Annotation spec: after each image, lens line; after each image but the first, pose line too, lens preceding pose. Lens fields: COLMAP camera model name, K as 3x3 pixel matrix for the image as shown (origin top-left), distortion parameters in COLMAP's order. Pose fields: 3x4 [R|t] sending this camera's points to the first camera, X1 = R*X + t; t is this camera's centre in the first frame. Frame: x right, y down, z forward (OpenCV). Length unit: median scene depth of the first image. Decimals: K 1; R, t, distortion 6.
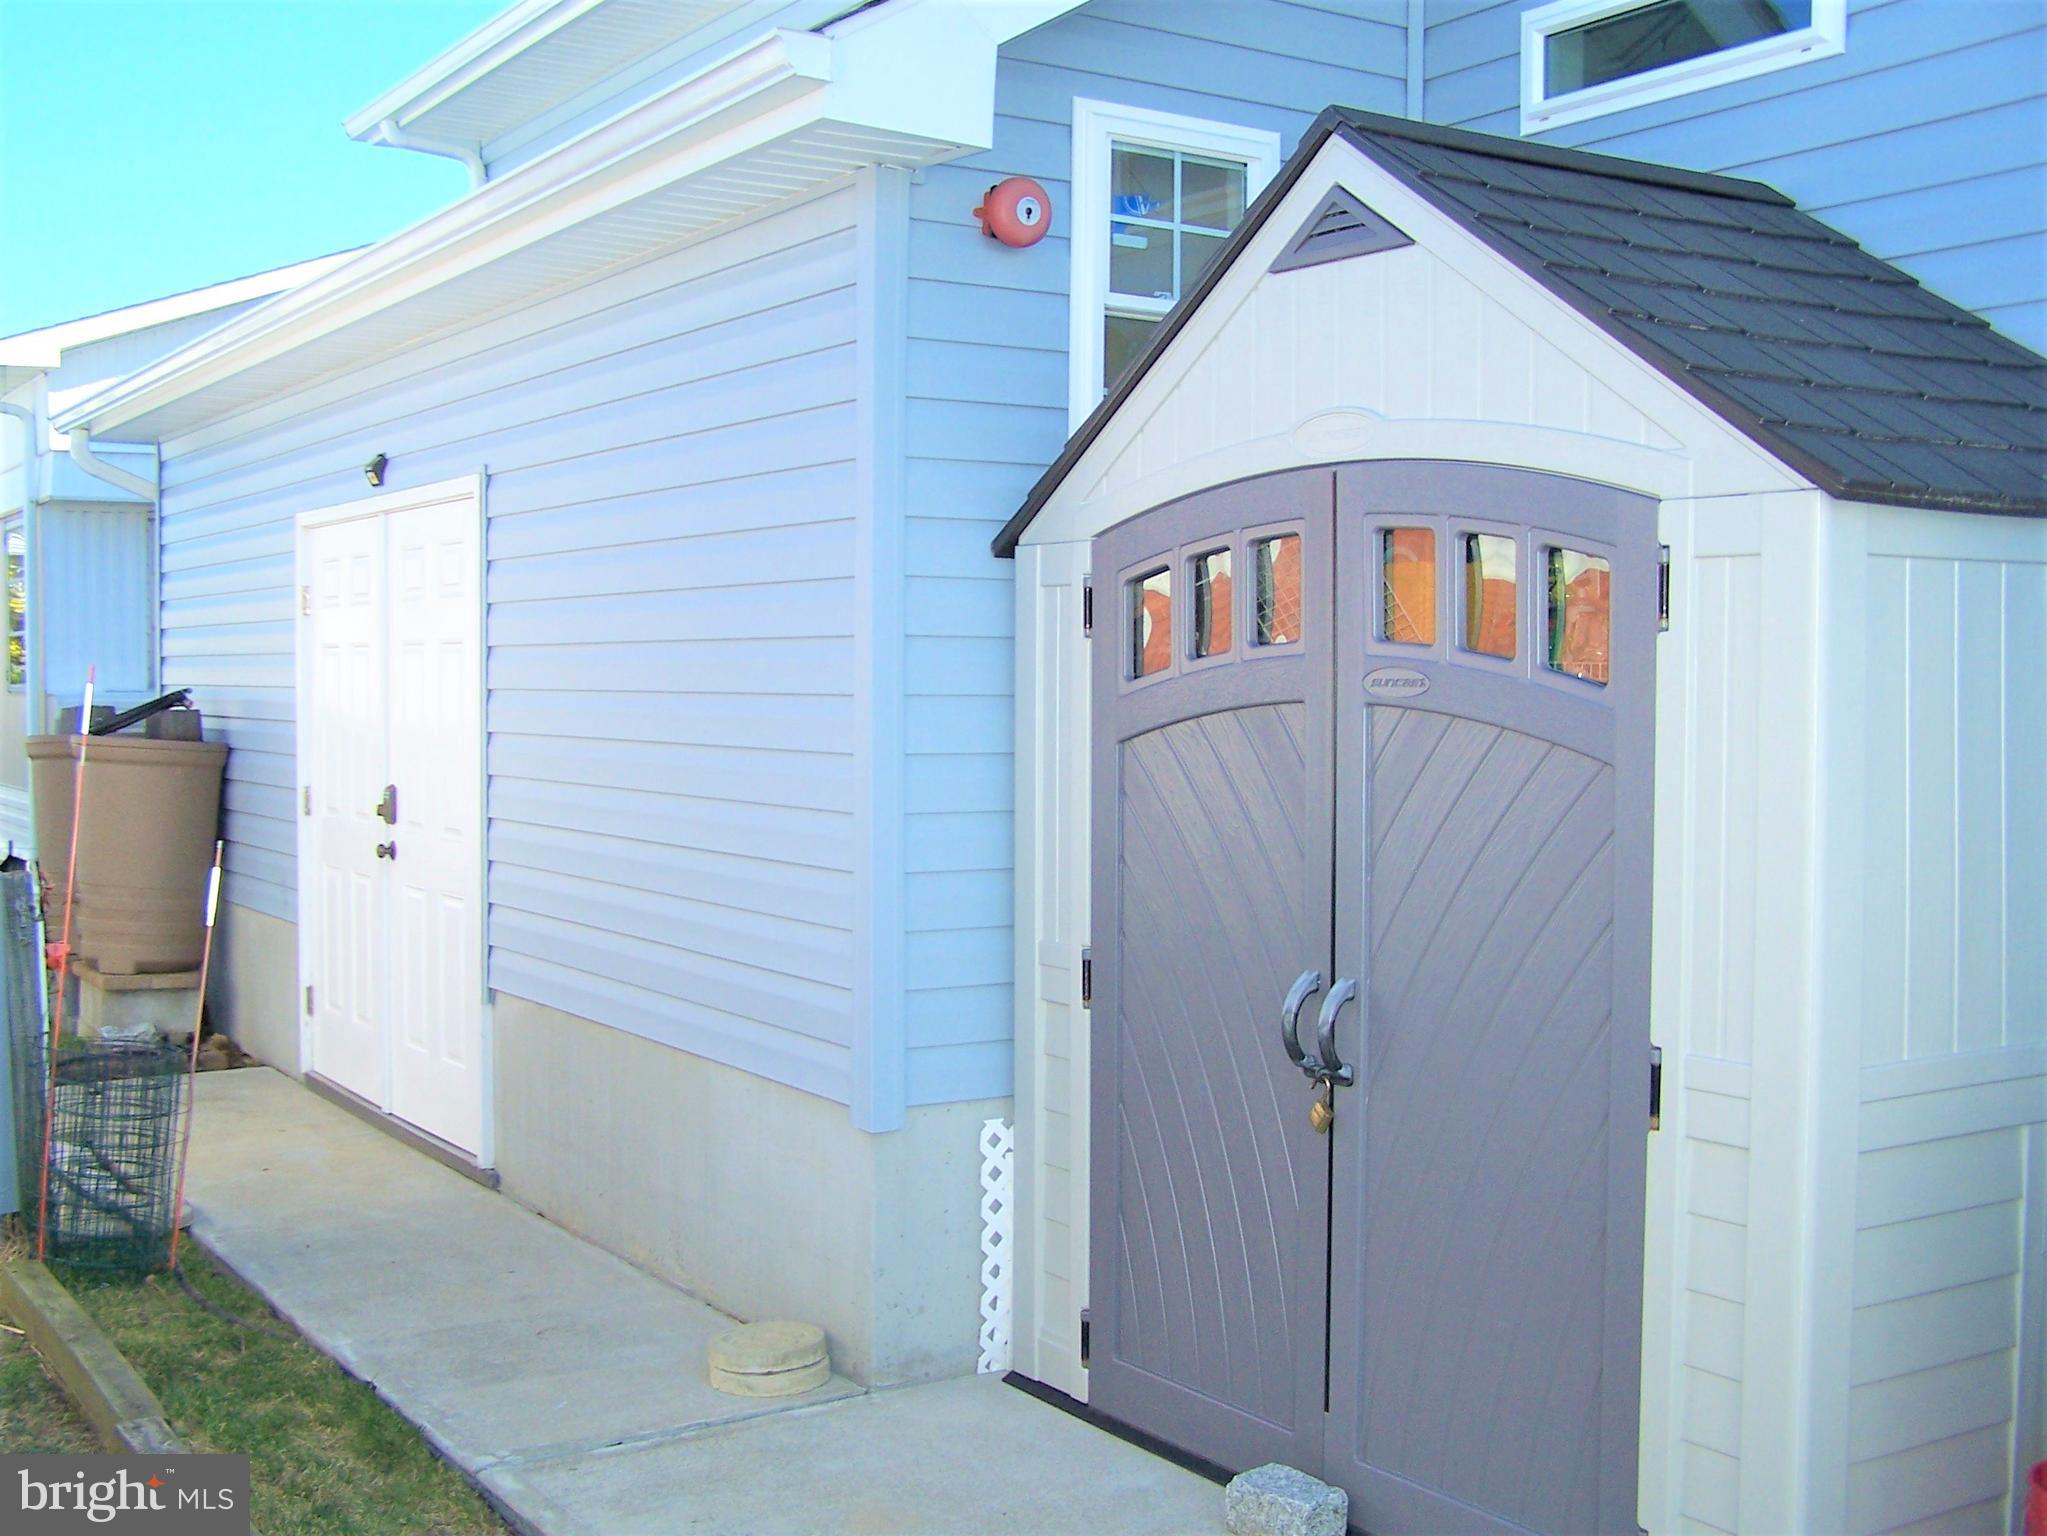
lens RADIAL K [[2328.5, 0, 976.6], [0, 2328.5, 780.6], [0, 0, 1]] dist [-0.191452, 0.318873]
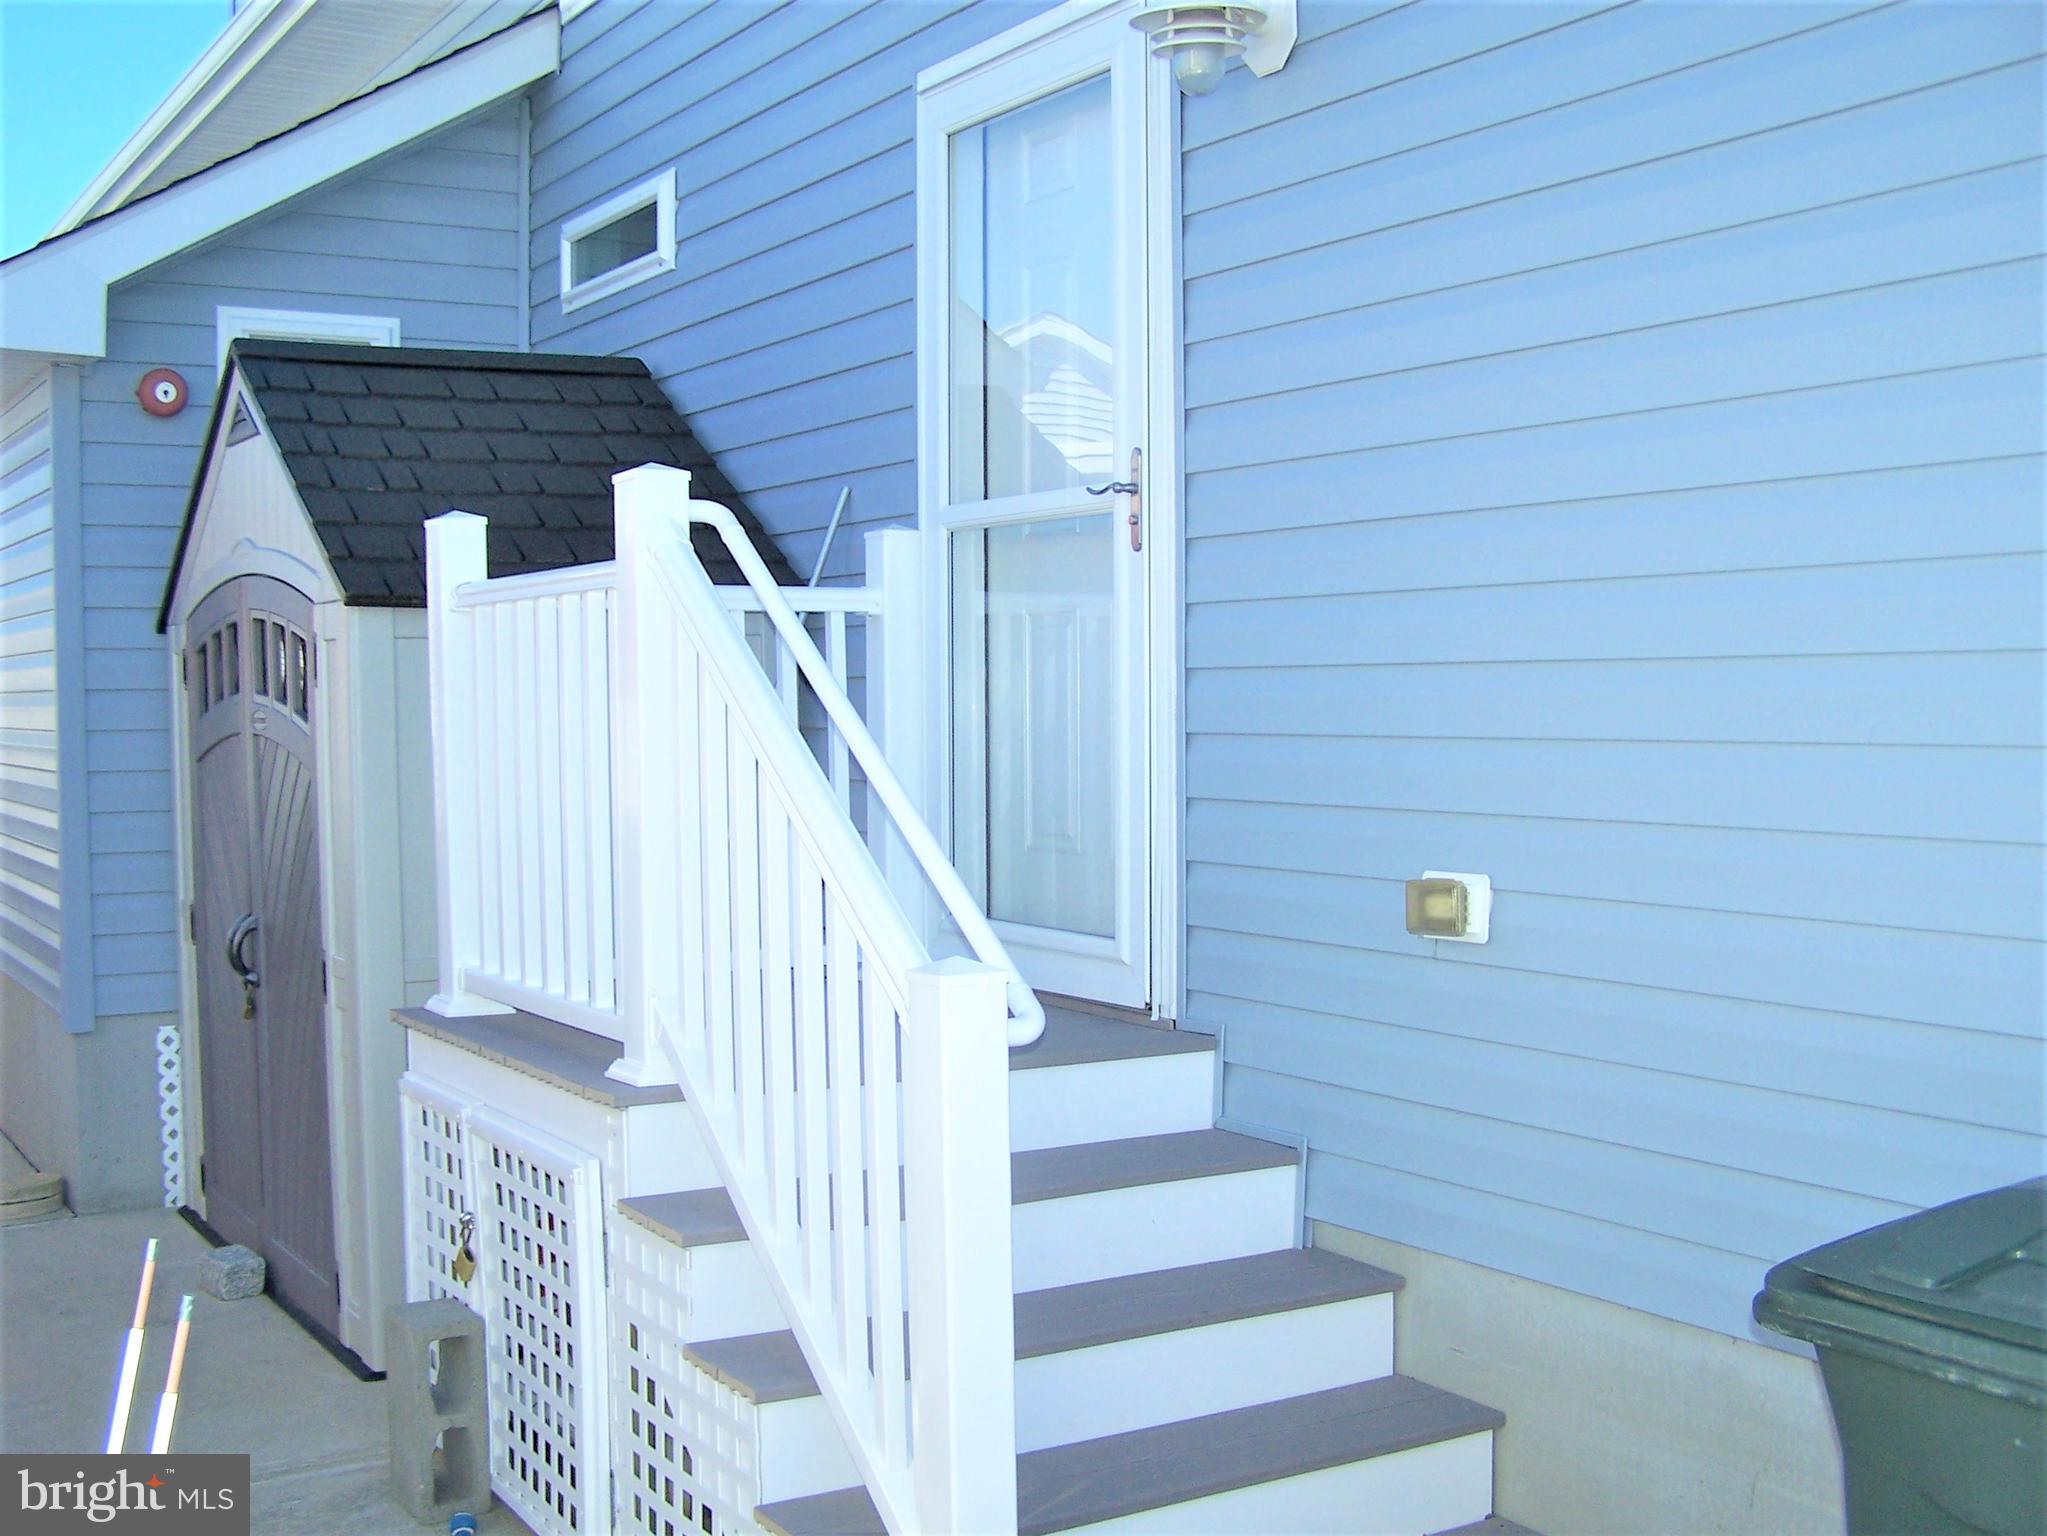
lens RADIAL K [[2328.5, 0, 976.6], [0, 2328.5, 780.6], [0, 0, 1]] dist [-0.191452, 0.318873]
pose [[0.999668, -0.013870, -0.021707, 0.541128], [0.013755, 0.999891, -0.005450, 0.009394], [0.021781, 0.005150, 0.999750, -0.396849]]
